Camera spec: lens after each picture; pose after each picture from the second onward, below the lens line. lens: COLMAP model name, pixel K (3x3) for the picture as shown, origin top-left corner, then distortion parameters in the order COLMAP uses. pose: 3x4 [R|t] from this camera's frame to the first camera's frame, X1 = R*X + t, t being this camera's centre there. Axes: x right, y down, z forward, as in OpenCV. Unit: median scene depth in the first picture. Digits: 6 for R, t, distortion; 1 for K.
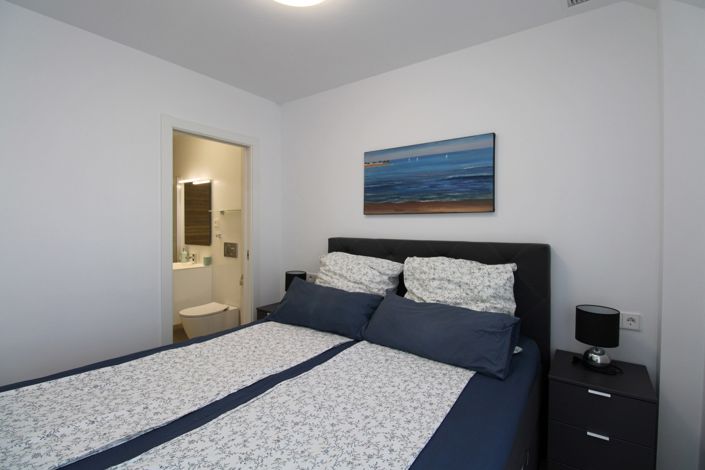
lens RADIAL K [[328.0, 0, 357.8], [0, 328.0, 227.9], [0, 0, 1]] dist [-0.000689, -0.012499]
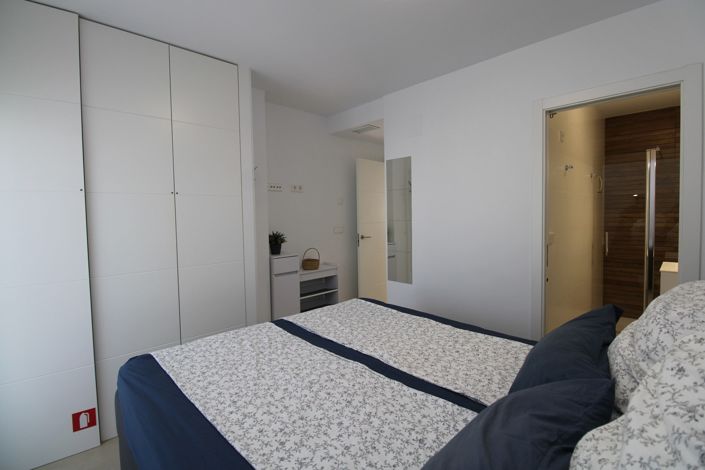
lens RADIAL K [[328.0, 0, 357.8], [0, 328.0, 227.9], [0, 0, 1]] dist [-0.000689, -0.012499]
pose [[-0.176027, 0.040121, -0.983567, 0.517980], [0.010748, 0.999188, 0.038834, -0.015988], [0.984327, -0.003736, -0.176316, 0.738323]]
